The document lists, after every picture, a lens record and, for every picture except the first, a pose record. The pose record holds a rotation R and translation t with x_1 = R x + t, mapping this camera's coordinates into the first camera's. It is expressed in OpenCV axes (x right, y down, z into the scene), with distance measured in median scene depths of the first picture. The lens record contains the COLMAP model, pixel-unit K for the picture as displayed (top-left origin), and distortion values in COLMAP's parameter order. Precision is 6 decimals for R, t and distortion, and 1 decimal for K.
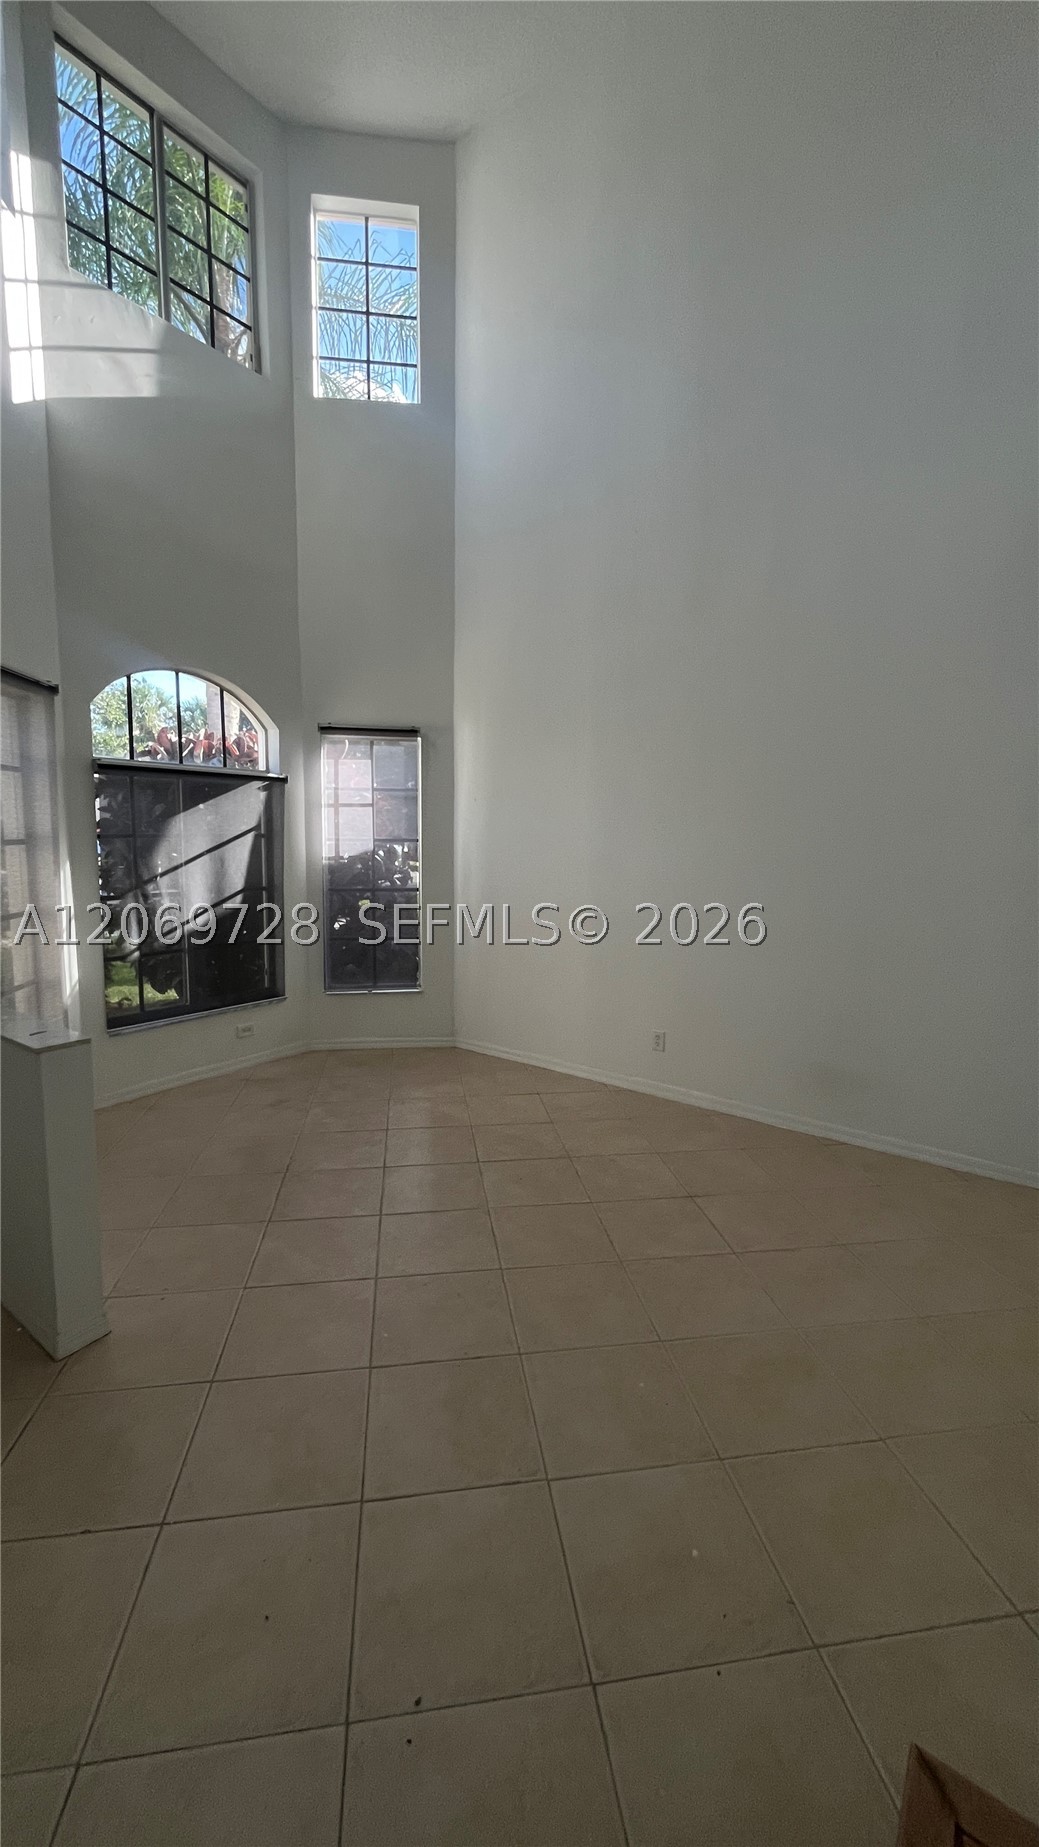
lens RADIAL K [[750.3, 0, 507.3], [0, 750.3, 923.0], [0, 0, 1]] dist [-0.001427, -0.000662]
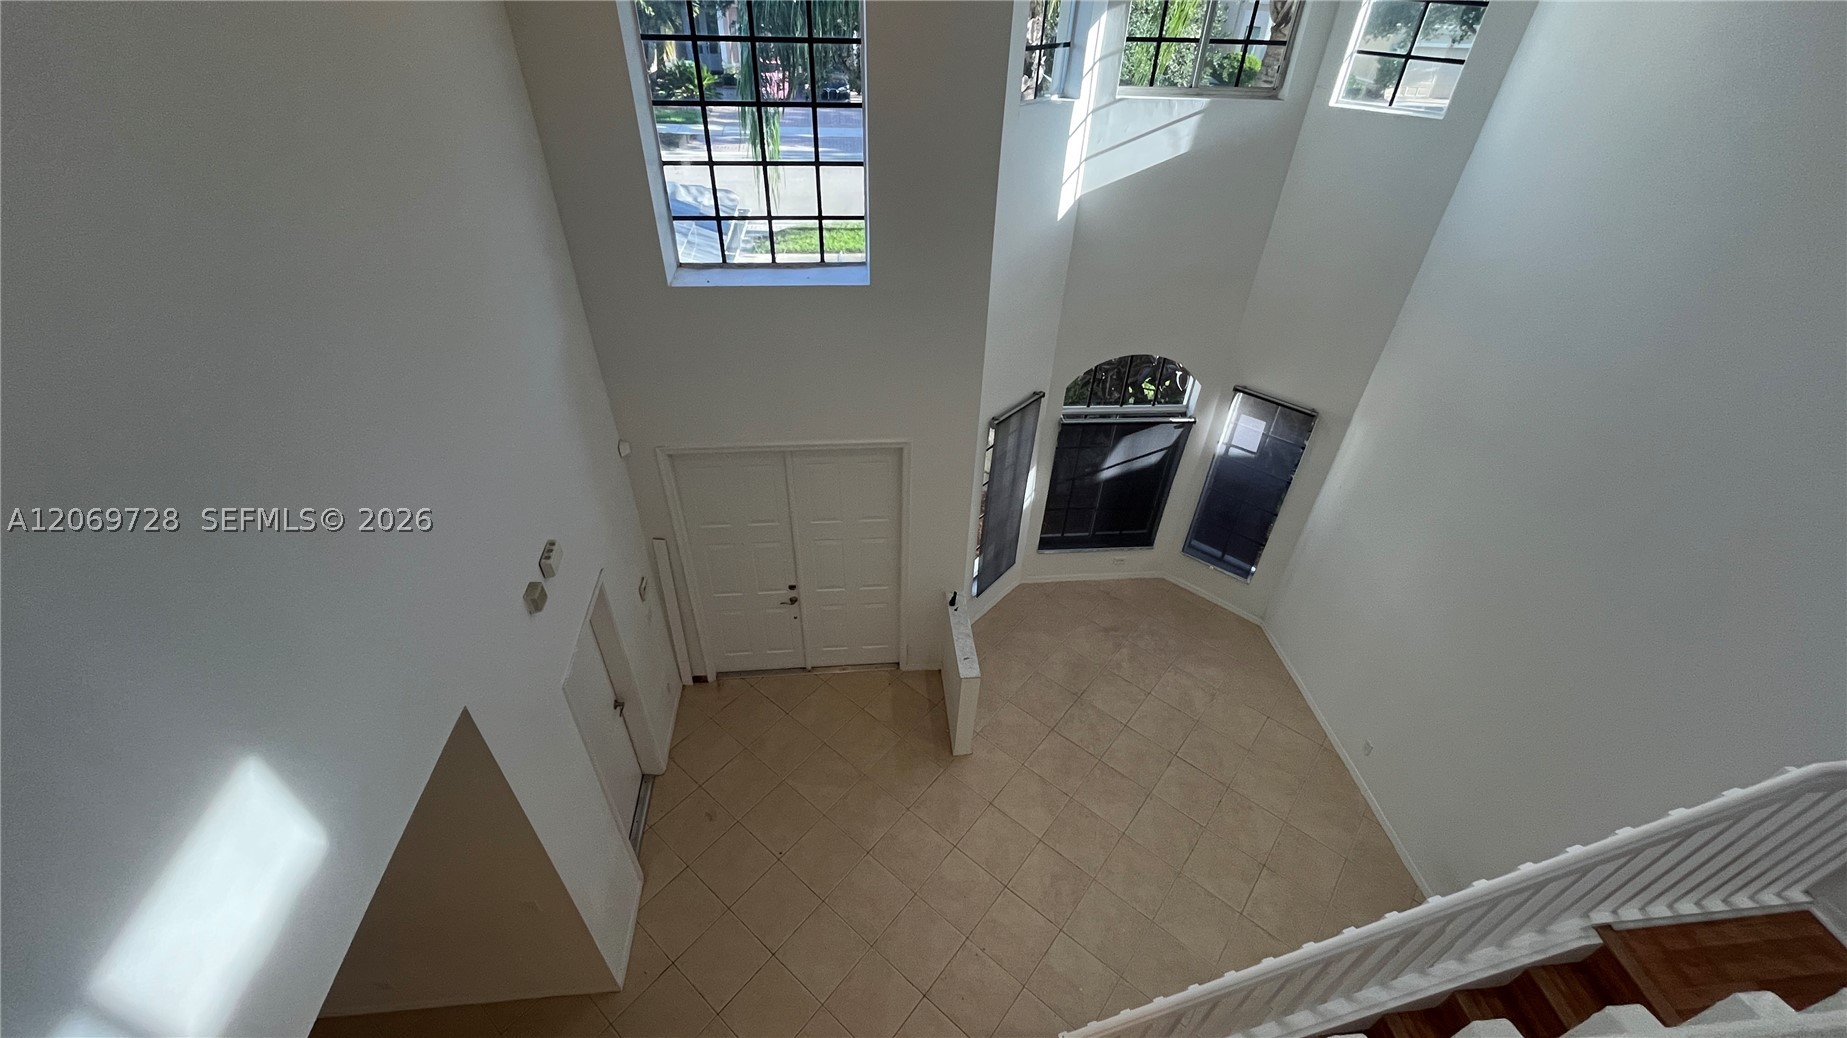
lens RADIAL K [[750.3, 0, 921.2], [0, 750.3, 520.5], [0, 0, 1]] dist [-0.001427, -0.000662]
pose [[0.678155, 0.466957, -0.567501, 0.229959], [-0.111699, 0.828714, 0.548412, -0.789513], [0.726381, -0.308519, 0.614155, -0.237864]]
